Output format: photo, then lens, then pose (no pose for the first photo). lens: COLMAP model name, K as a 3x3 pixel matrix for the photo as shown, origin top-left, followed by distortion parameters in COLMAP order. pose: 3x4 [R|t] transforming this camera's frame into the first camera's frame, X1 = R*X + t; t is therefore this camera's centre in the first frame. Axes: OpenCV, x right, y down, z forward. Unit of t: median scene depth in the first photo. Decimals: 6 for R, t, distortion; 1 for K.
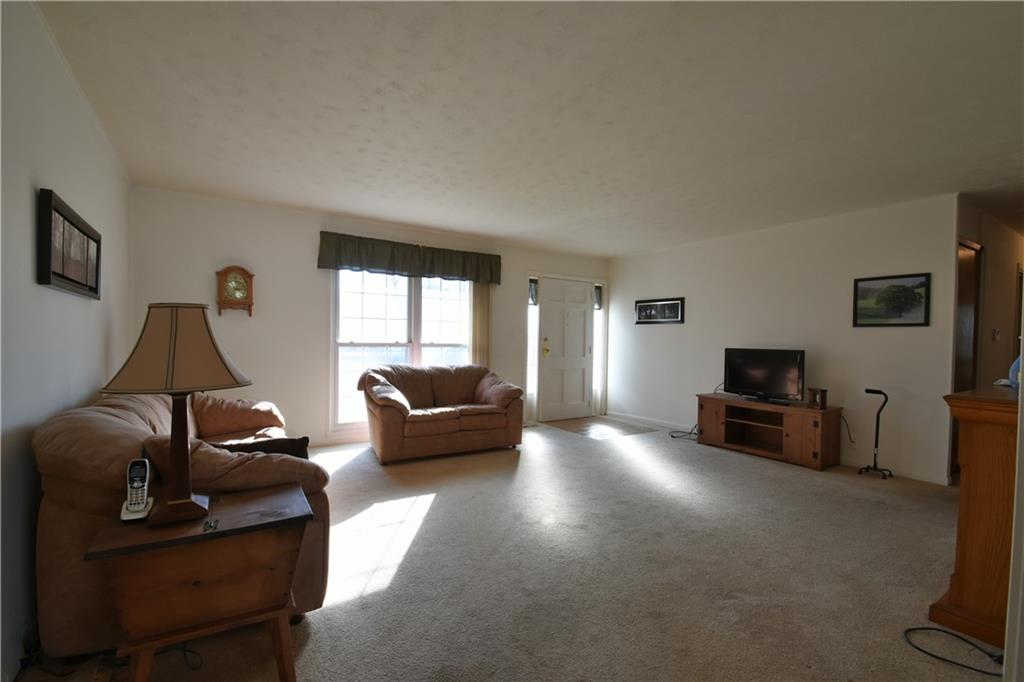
lens RADIAL K [[449.7, 0, 511.4], [0, 449.7, 347.9], [0, 0, 1]] dist [0.016464, -0.017883]
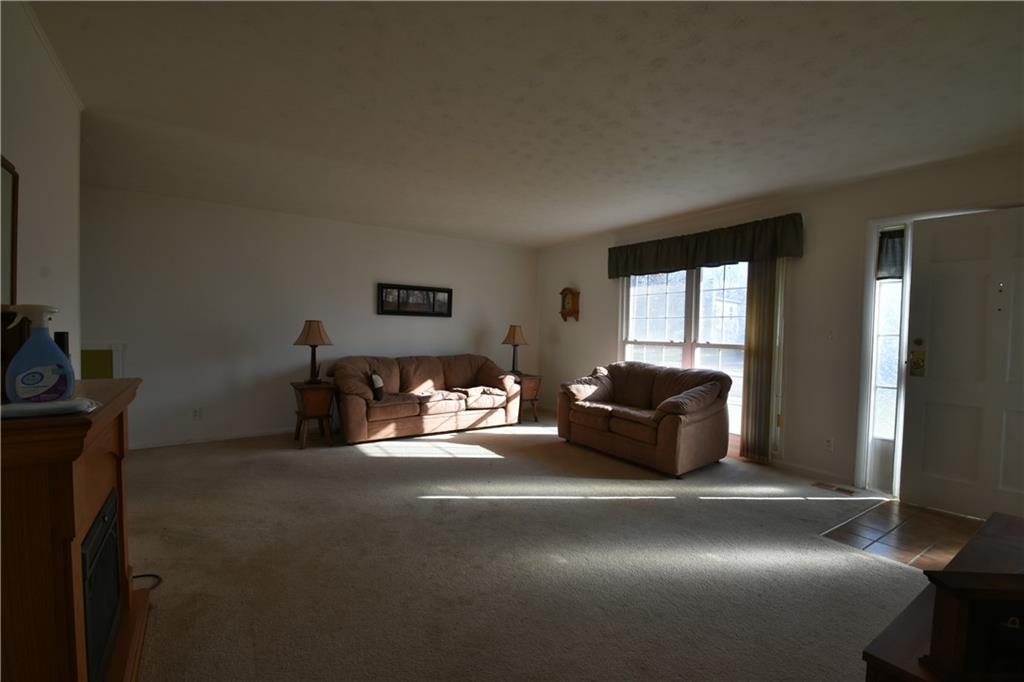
lens RADIAL K [[449.7, 0, 511.4], [0, 449.7, 347.9], [0, 0, 1]] dist [0.016464, -0.017883]
pose [[0.033973, 0.021128, -0.999199, 0.702580], [-0.038883, 0.999048, 0.019802, -0.004572], [0.998666, 0.038179, 0.034763, 0.630476]]
